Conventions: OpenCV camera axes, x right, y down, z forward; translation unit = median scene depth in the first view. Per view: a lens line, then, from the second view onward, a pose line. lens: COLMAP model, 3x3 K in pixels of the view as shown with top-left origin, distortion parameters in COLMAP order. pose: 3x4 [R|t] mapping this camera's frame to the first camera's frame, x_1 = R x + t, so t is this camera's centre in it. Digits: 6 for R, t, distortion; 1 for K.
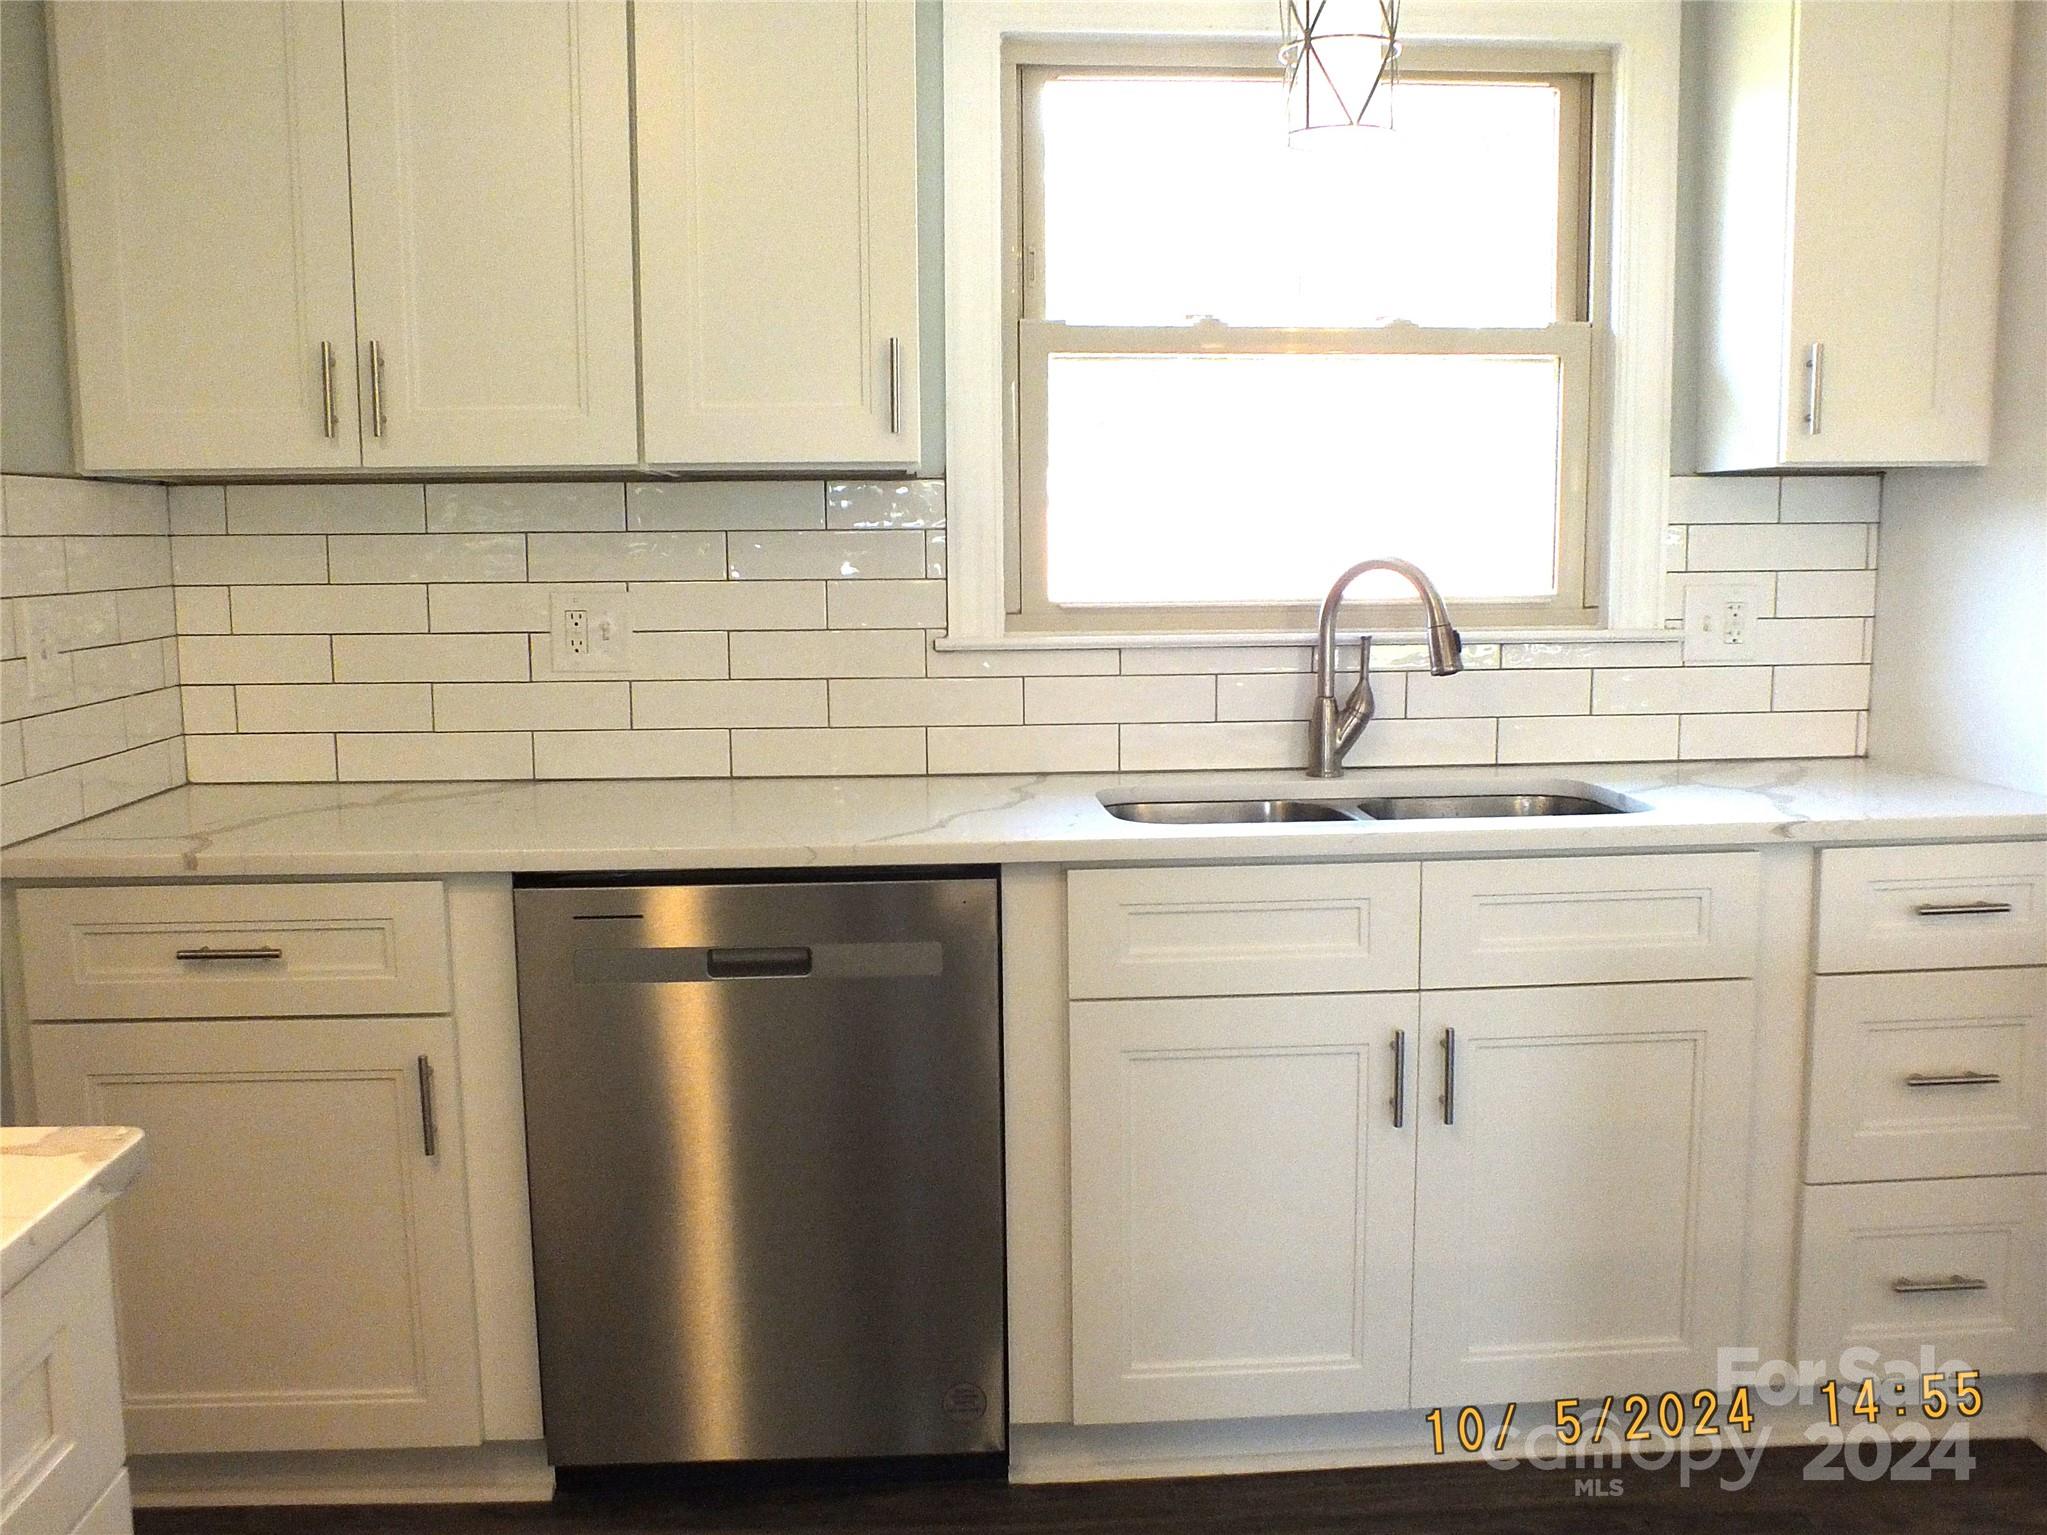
lens RADIAL K [[1848.2, 0, 1023.5], [0, 1848.2, 767.5], [0, 0, 1]] dist [-0.039719, -0.008626]
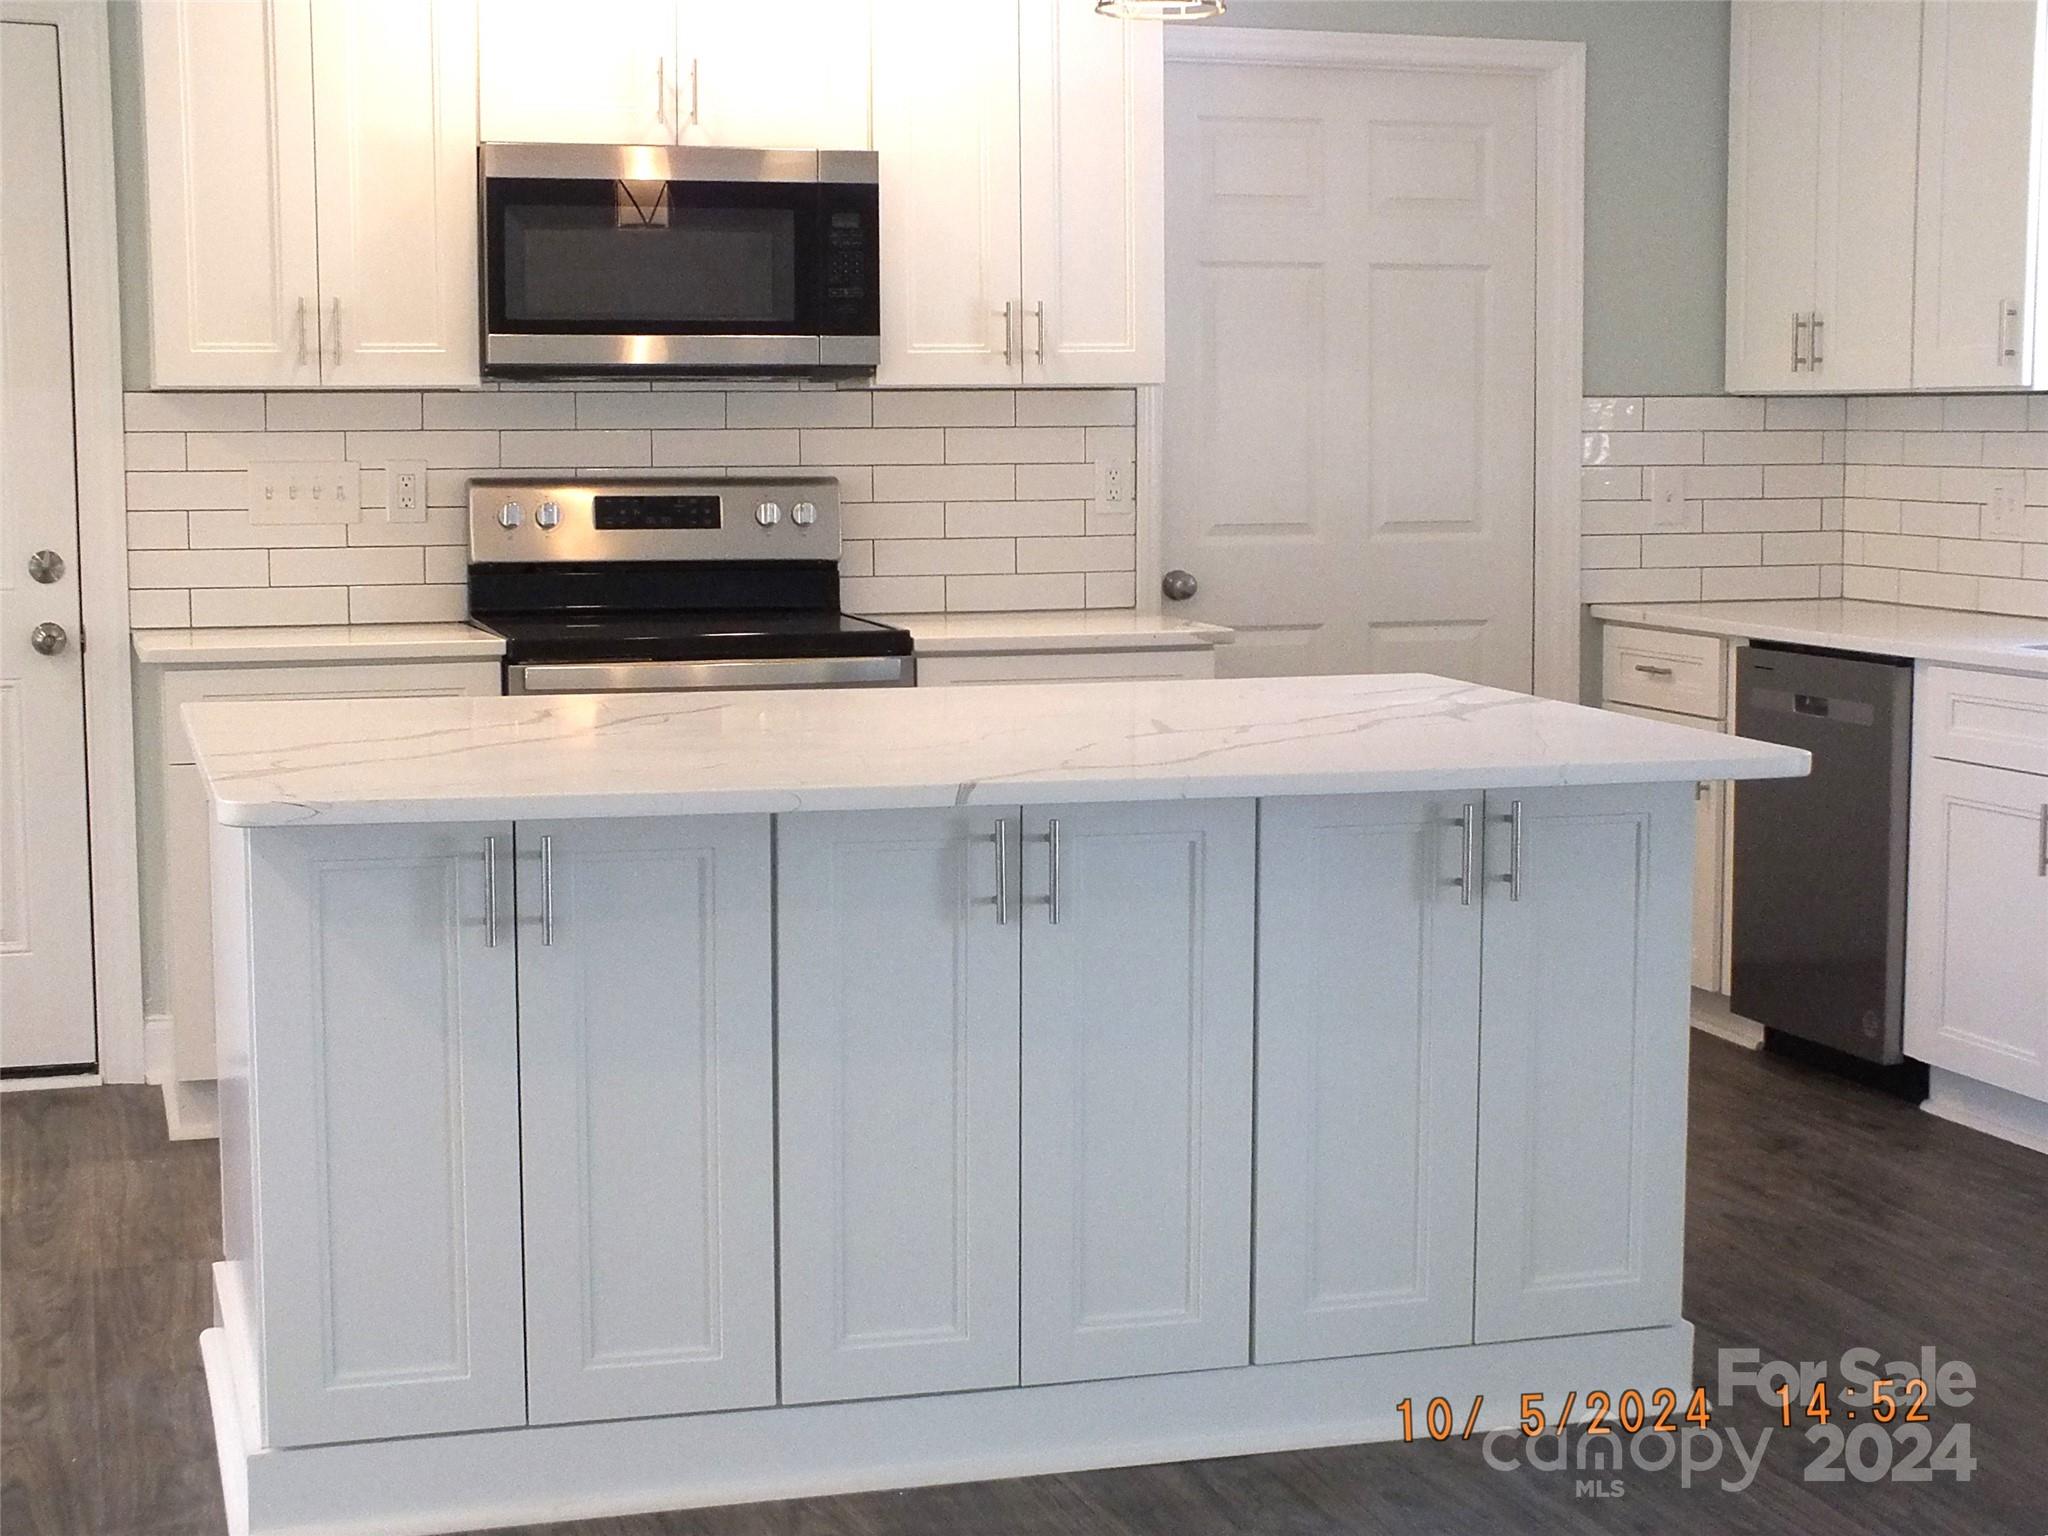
lens RADIAL K [[3218.6, 0, 1082.0], [0, 3218.6, 770.1], [0, 0, 1]] dist [-0.022859, 0.179263]
pose [[0.245135, 0.111040, -0.963109, 1.917541], [-0.119747, 0.989280, 0.083579, 0.003225], [0.962065, 0.094841, 0.255804, -0.245189]]
